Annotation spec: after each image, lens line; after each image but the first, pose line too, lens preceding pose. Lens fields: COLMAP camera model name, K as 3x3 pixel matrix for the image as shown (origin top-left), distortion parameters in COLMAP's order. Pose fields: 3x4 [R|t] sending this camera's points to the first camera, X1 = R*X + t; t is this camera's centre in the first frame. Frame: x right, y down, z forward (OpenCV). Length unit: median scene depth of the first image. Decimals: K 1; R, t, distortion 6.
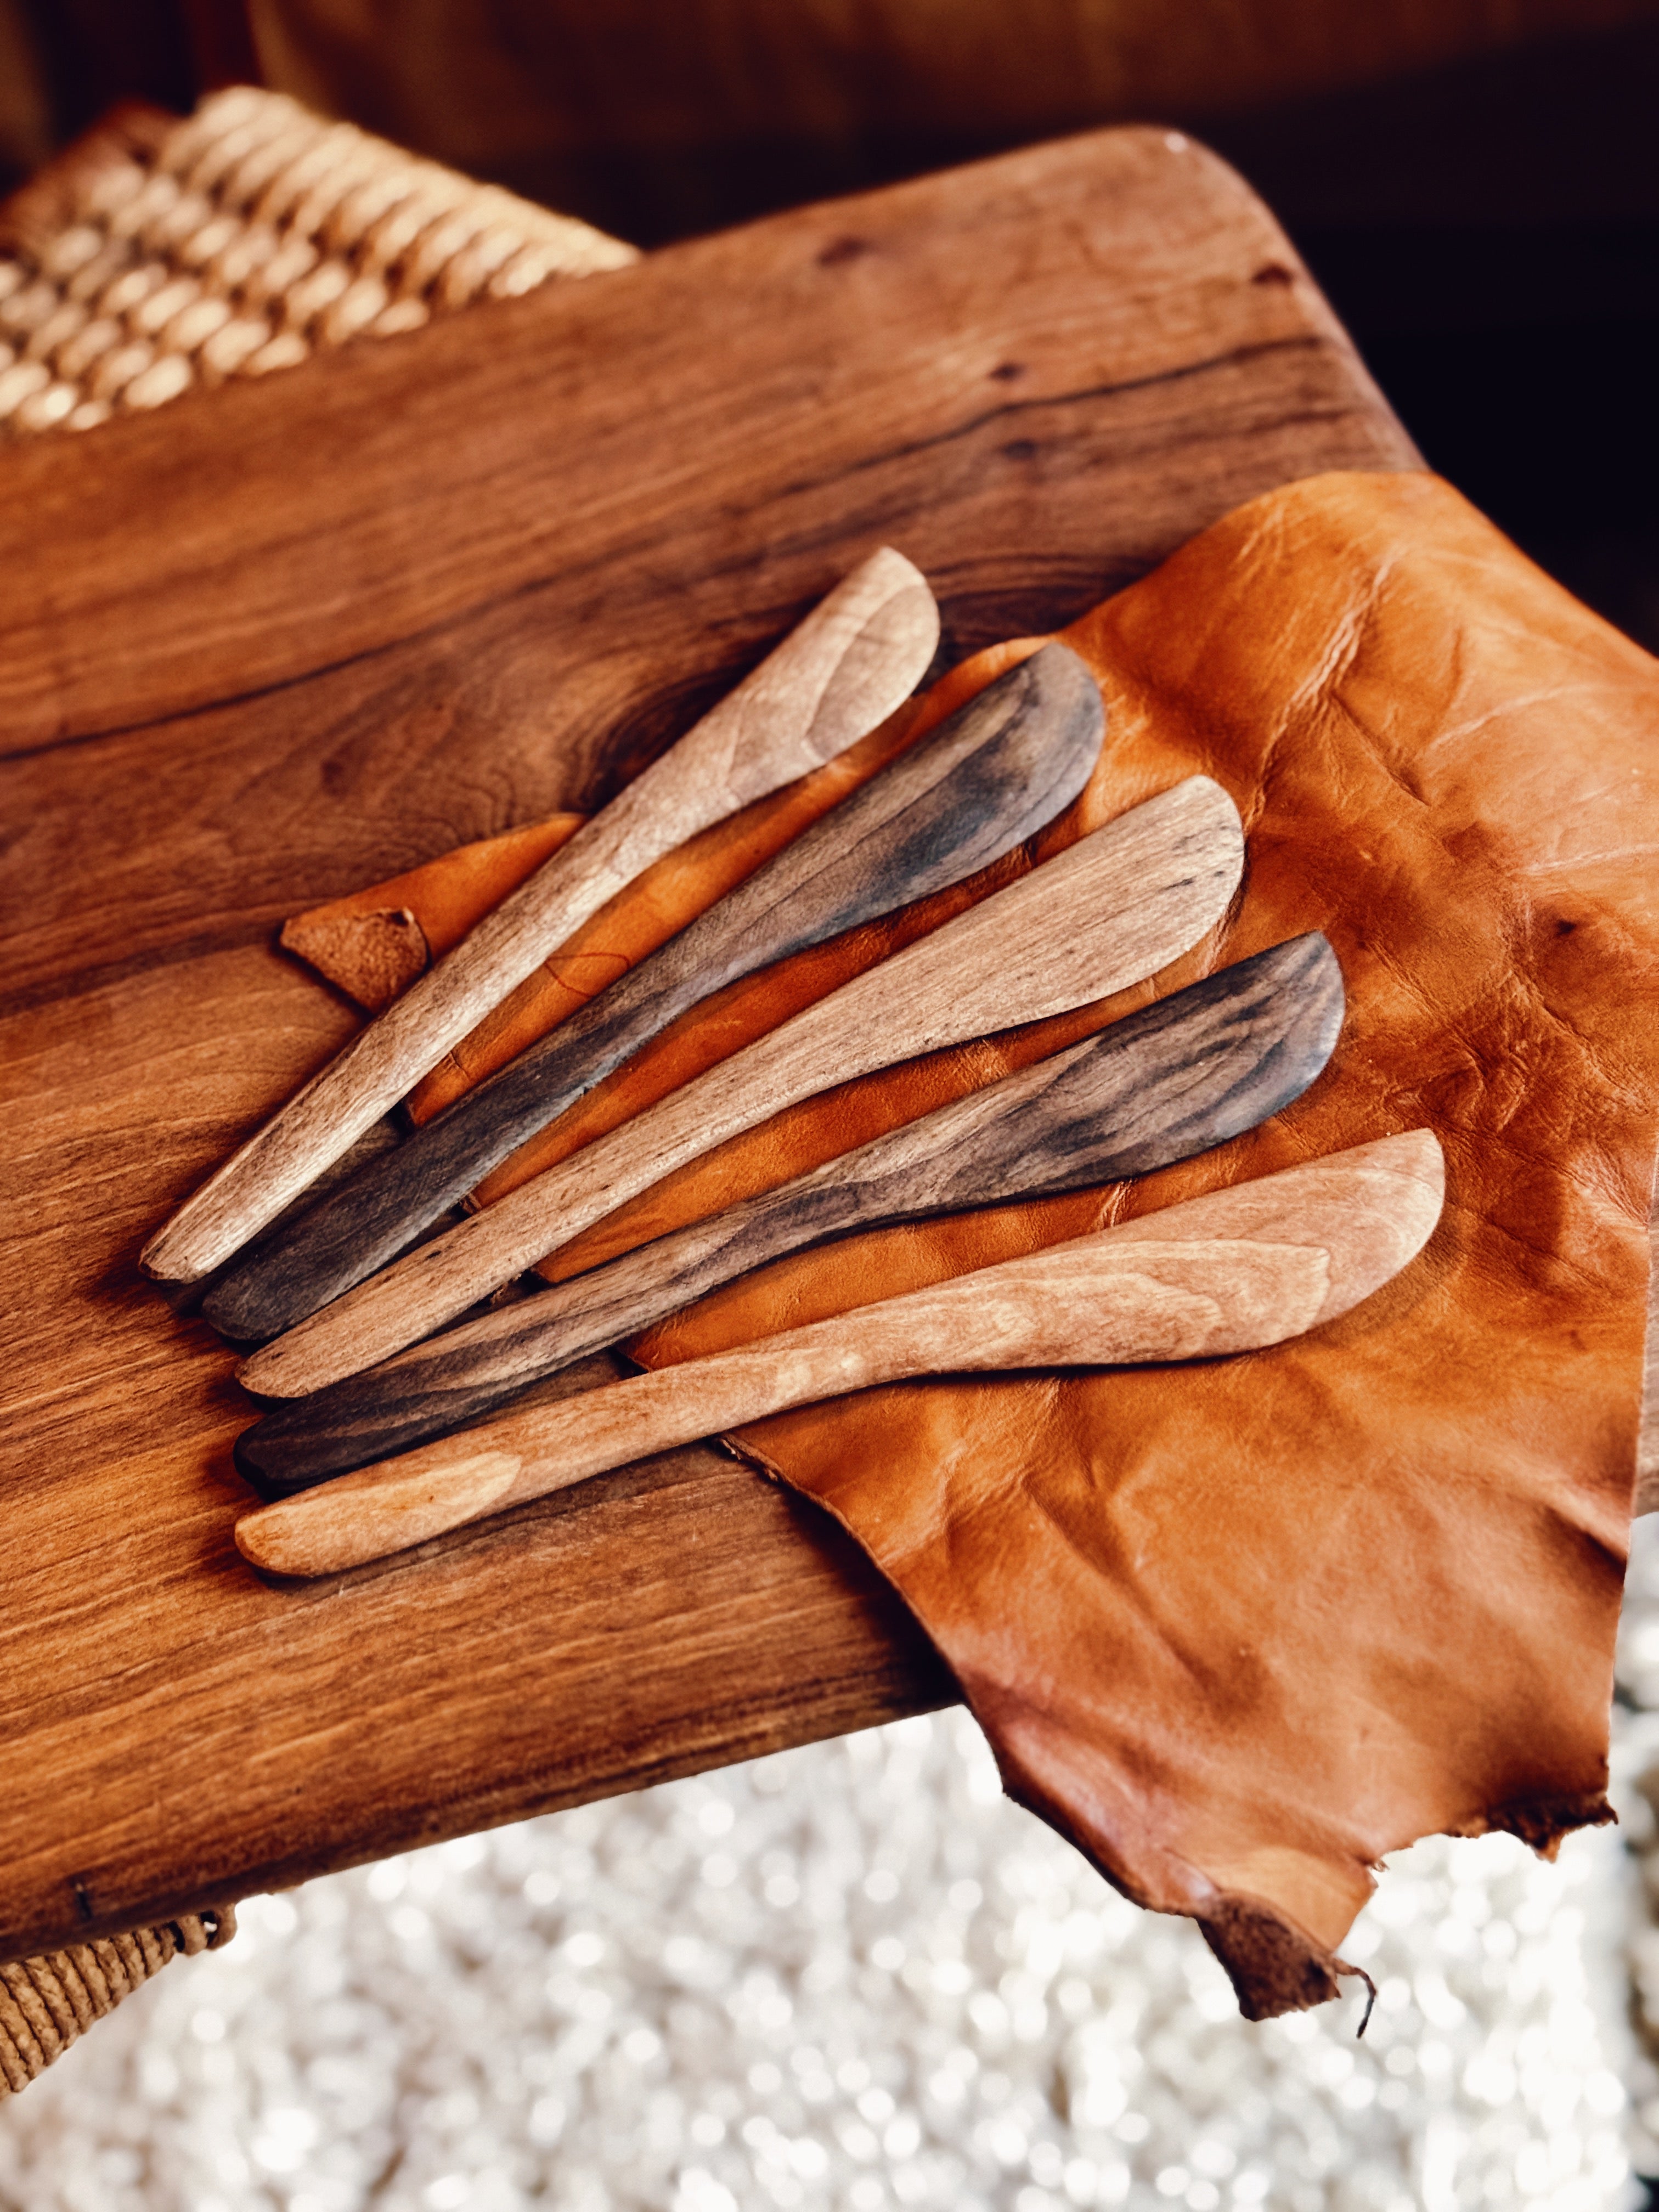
lens RADIAL K [[3088.8, 0, 829.5], [0, 3088.8, 1106.0], [0, 0, 1]] dist [0.155029, -0.178763]
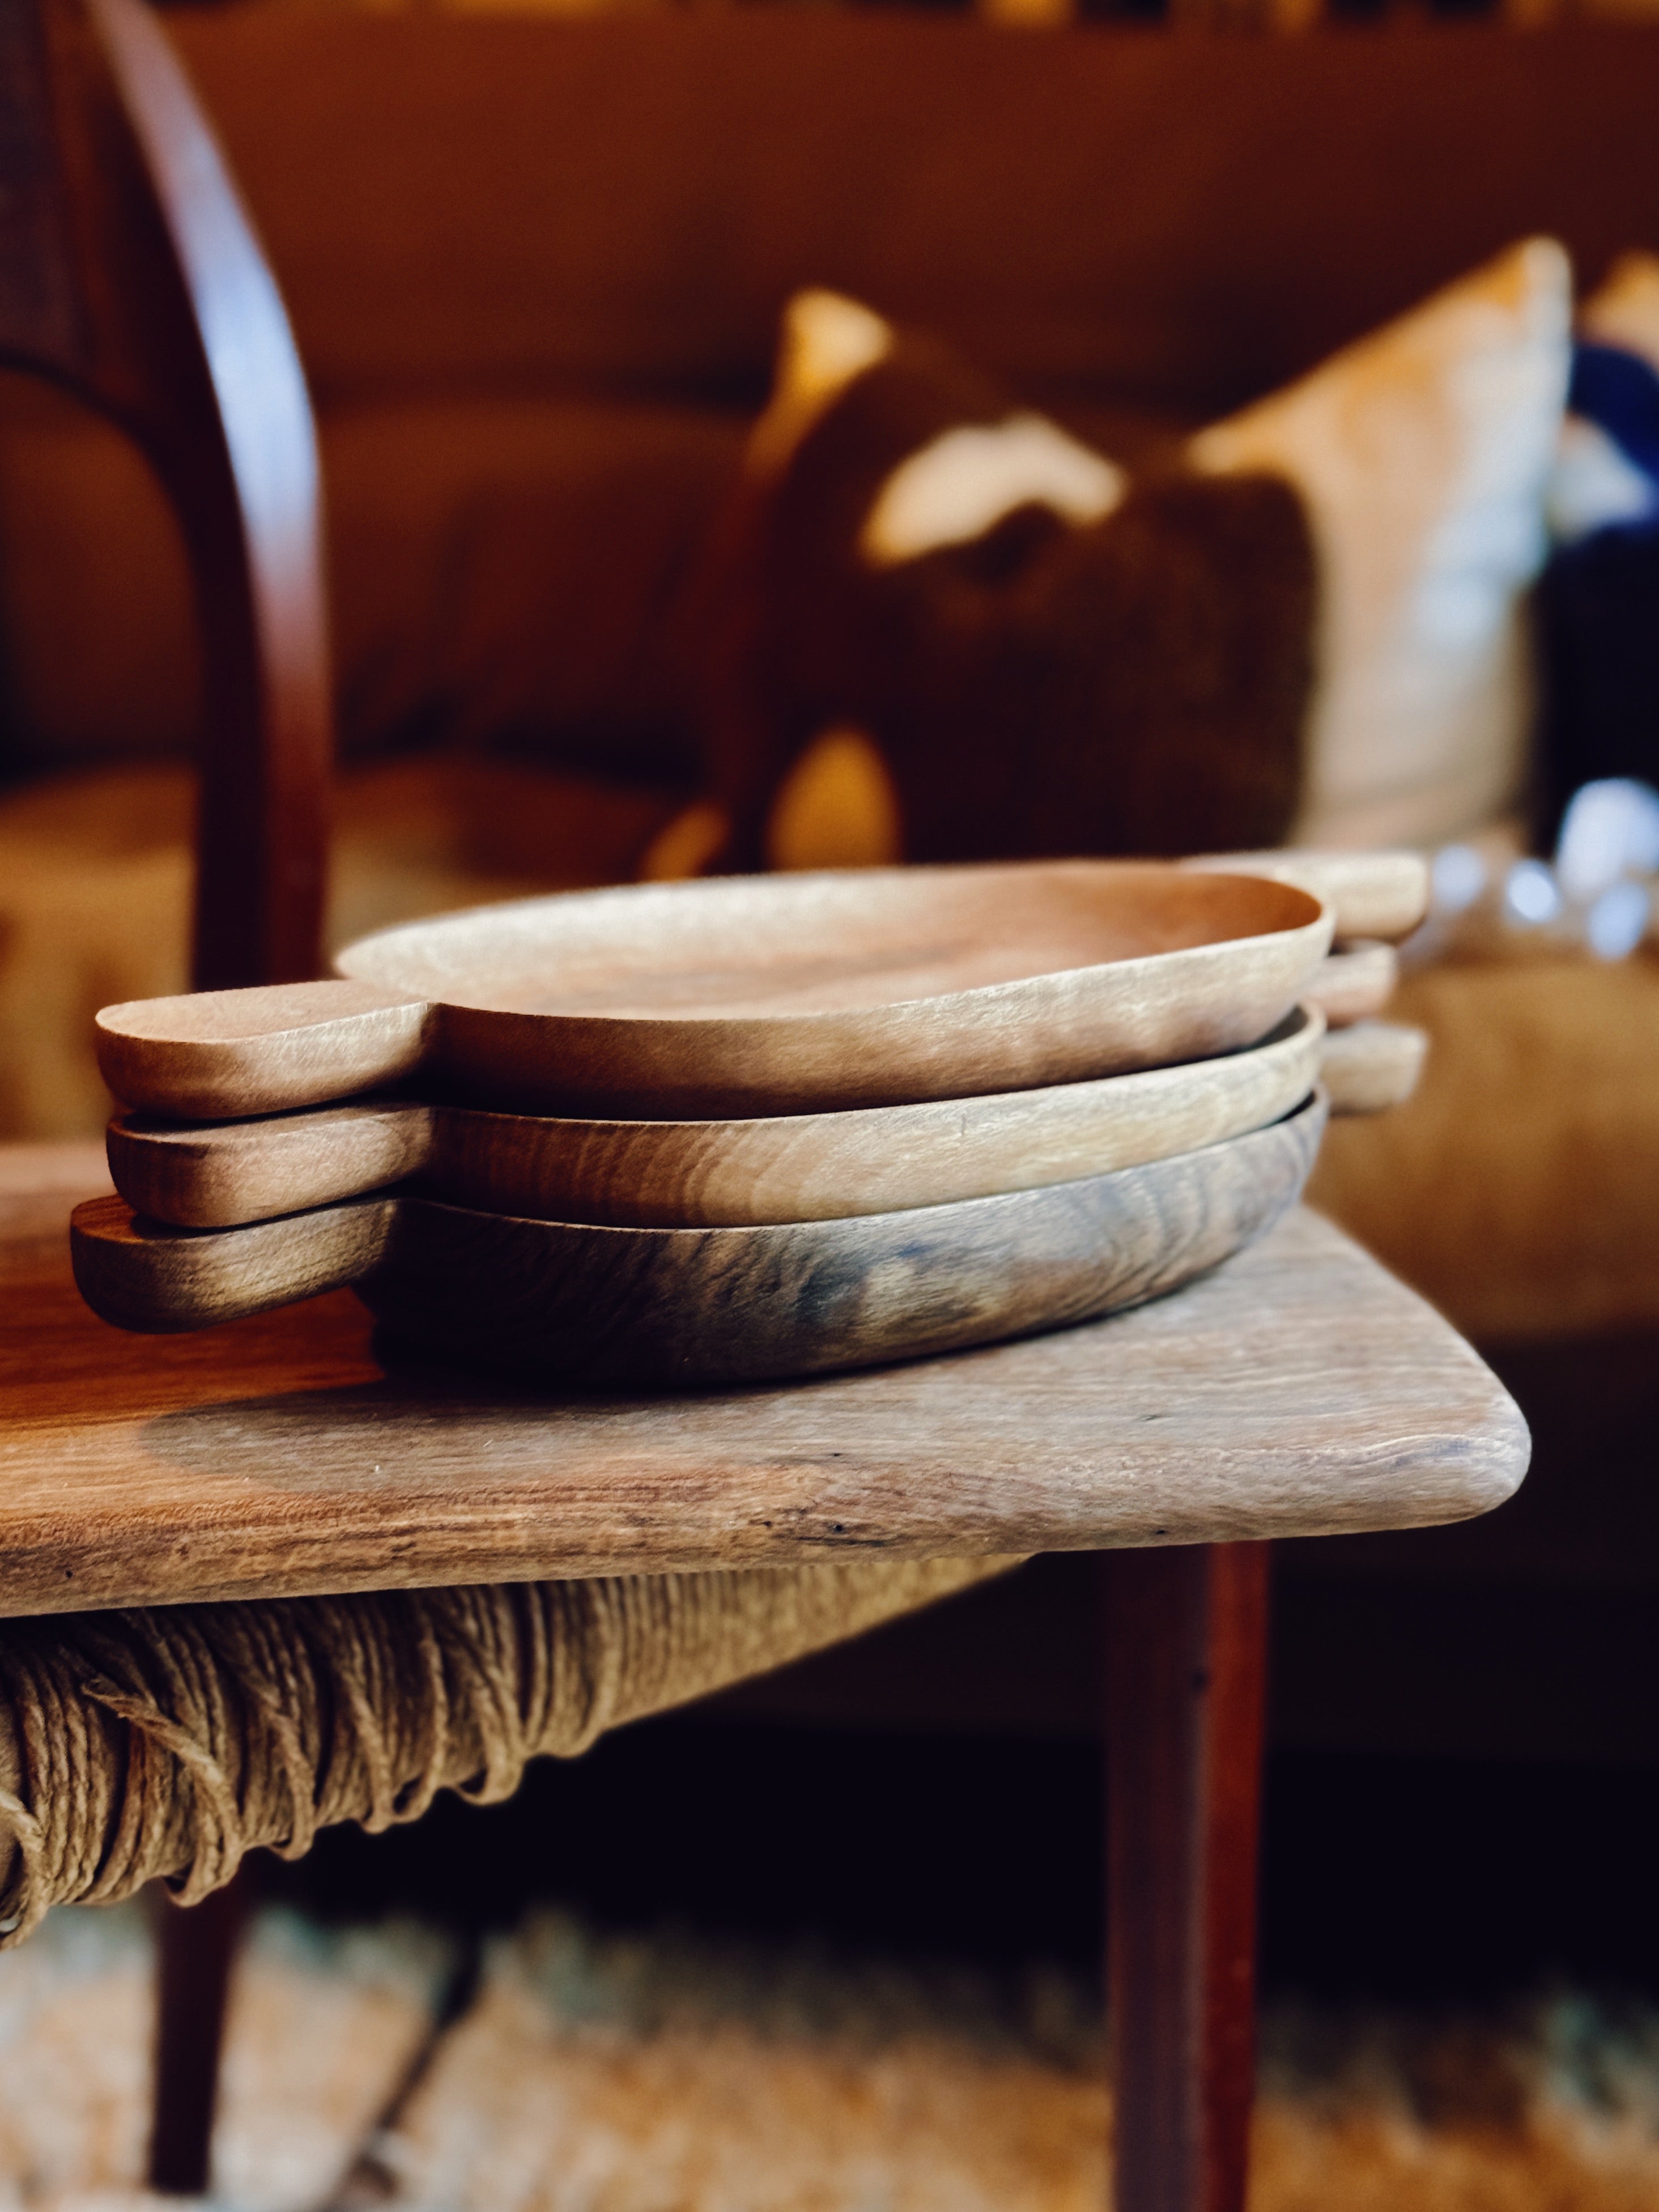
lens RADIAL K [[3183.3, 0, 829.5], [0, 3183.3, 1106.0], [0, 0, 1]] dist [0.146857, -0.099689]
pose [[0.990454, 0.134265, -0.031198, 0.092683], [-0.122627, 0.754907, -0.644266, 0.716985], [-0.062951, 0.641941, 0.764165, 0.060718]]
